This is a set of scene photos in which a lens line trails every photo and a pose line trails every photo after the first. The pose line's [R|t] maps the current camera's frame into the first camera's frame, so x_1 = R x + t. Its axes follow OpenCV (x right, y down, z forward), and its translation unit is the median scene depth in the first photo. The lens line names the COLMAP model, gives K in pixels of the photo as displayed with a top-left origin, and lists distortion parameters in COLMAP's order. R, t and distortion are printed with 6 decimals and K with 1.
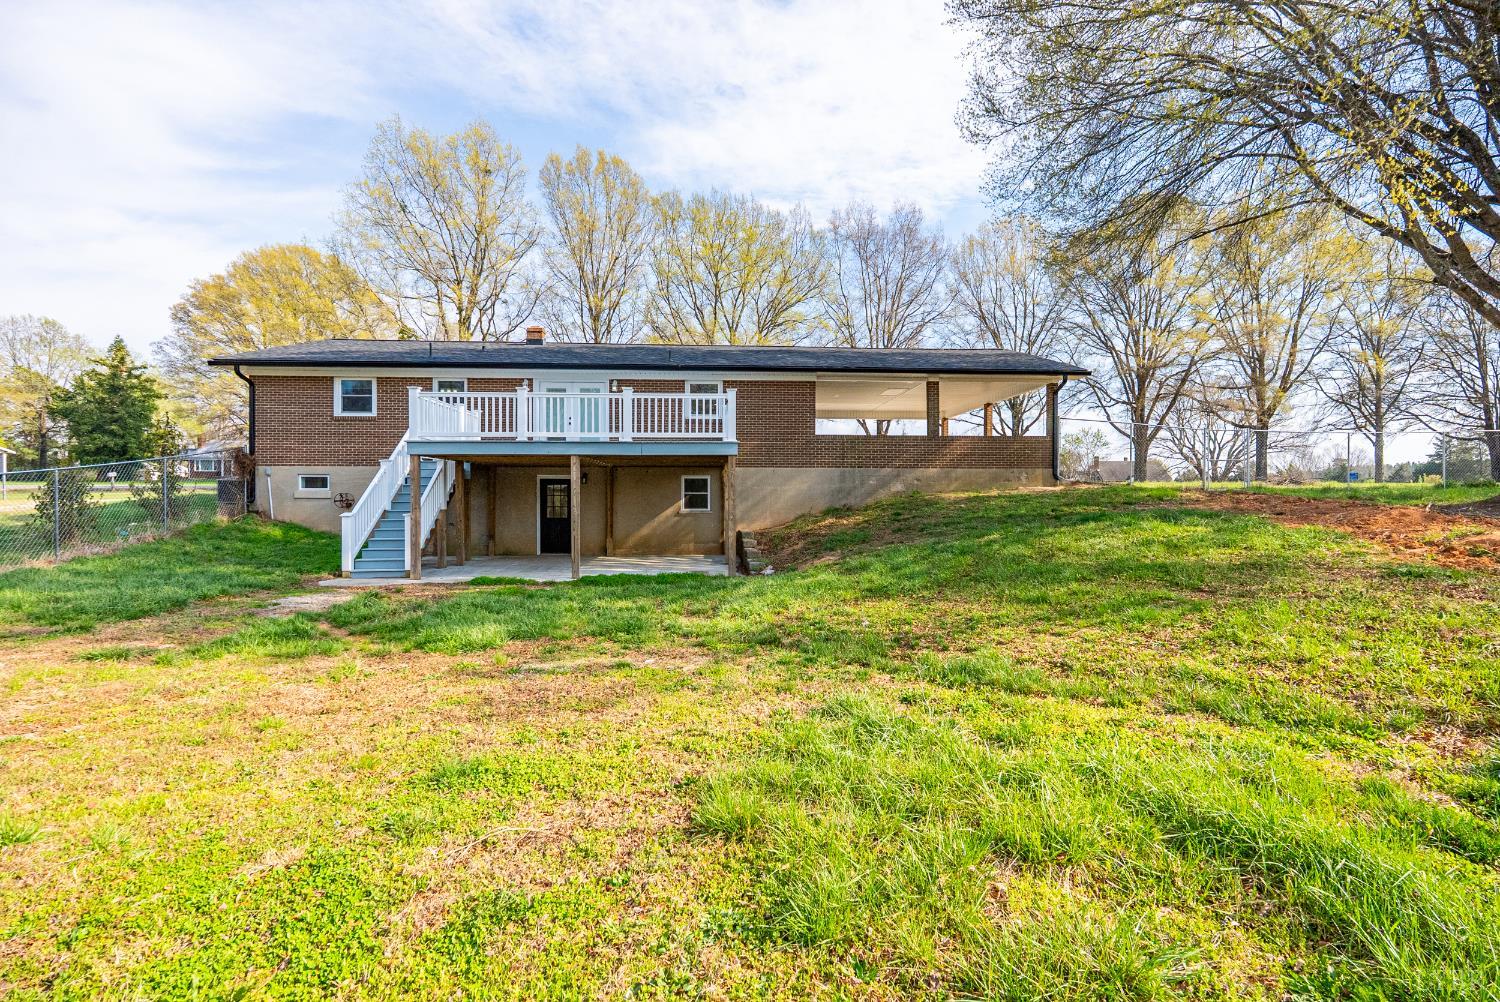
lens RADIAL K [[663.3, 0, 750.0], [0, 663.3, 501.0], [0, 0, 1]] dist [-0.005860, -0.000092]
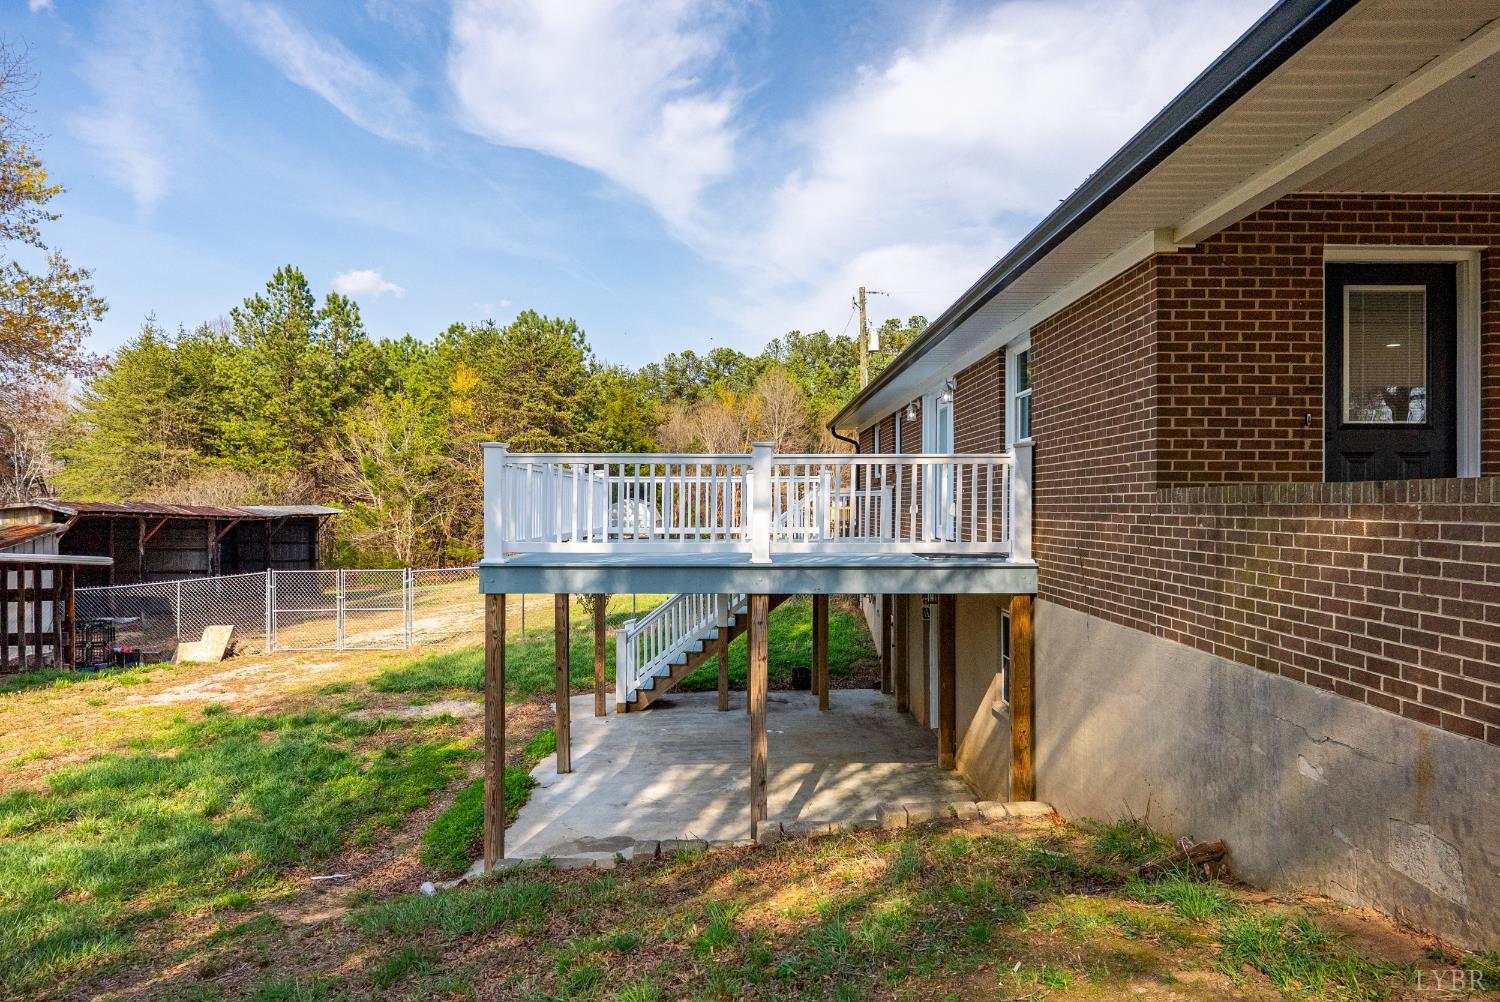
lens RADIAL K [[958.4, 0, 750.0], [0, 958.4, 501.0], [0, 0, 1]] dist [0.002638, 0.001135]
pose [[-0.046482, -0.006843, -0.998896, 0.438839], [-0.018340, 0.999814, -0.005996, -0.092892], [0.998751, 0.018041, -0.046599, 0.891477]]
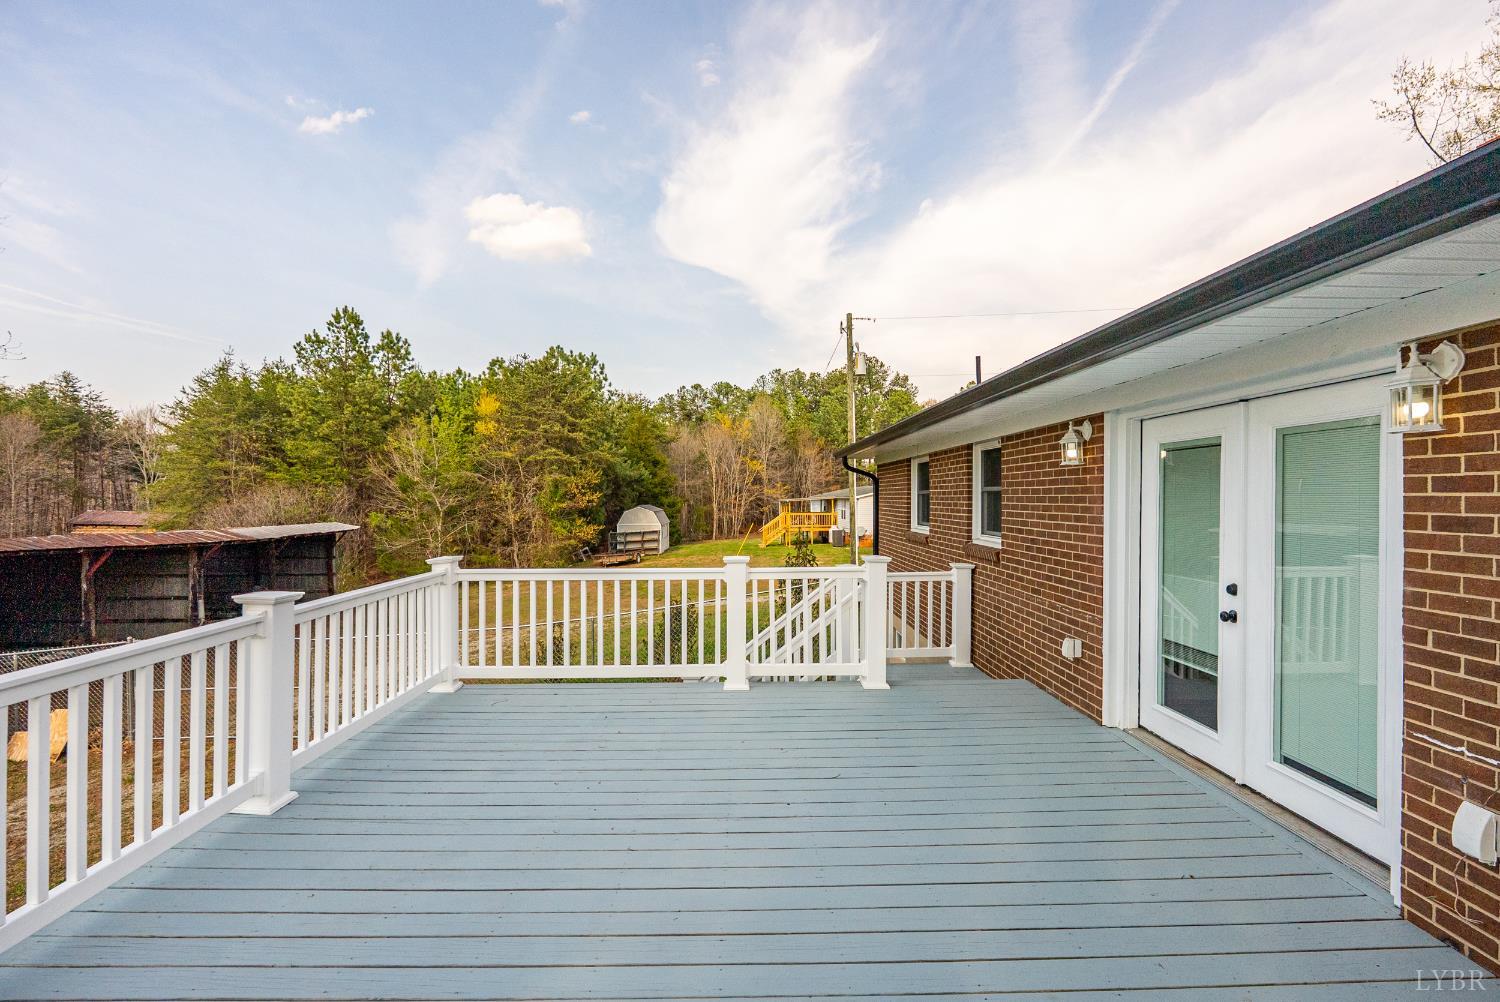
lens RADIAL K [[678.4, 0, 749.5], [0, 678.4, 514.7], [0, 0, 1]] dist [-0.000303, 0.000169]
pose [[-0.038260, 0.024540, -0.998966, -0.067907], [-0.015780, 0.999559, 0.025159, -0.149585], [0.999143, 0.016727, -0.037855, 0.870116]]
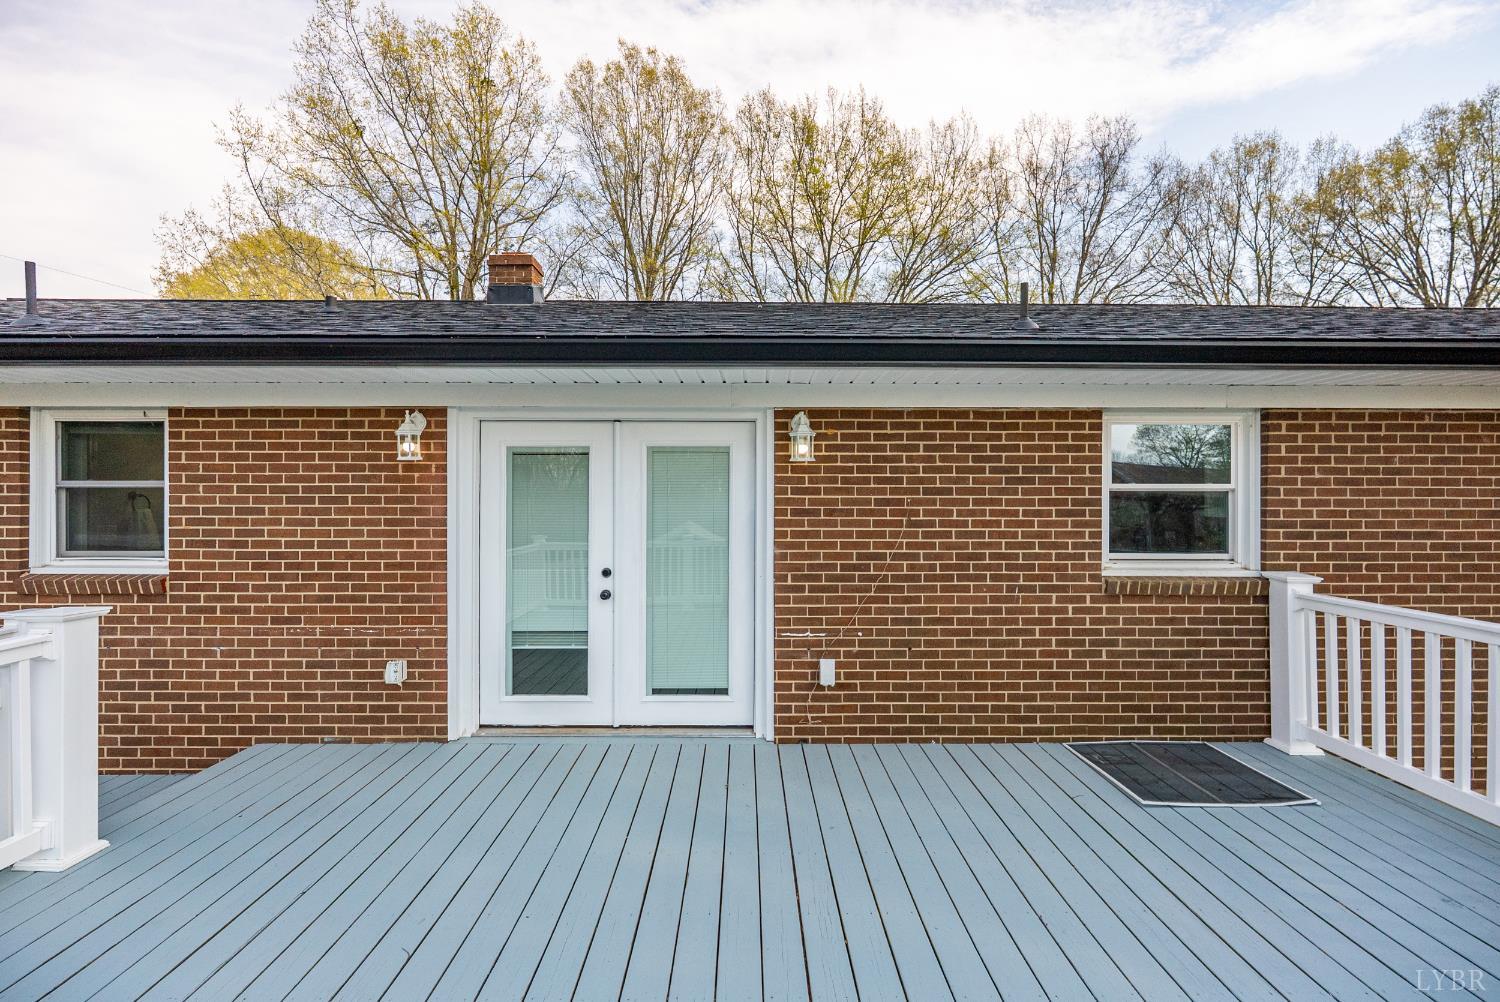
lens RADIAL K [[663.3, 0, 750.0], [0, 663.3, 501.0], [0, 0, 1]] dist [-0.005860, -0.000092]
pose [[0.998710, 0.000416, -0.050784, -0.207859], [-0.000887, 0.999957, -0.009262, -0.148610], [0.050777, 0.009296, 0.998667, 0.767112]]
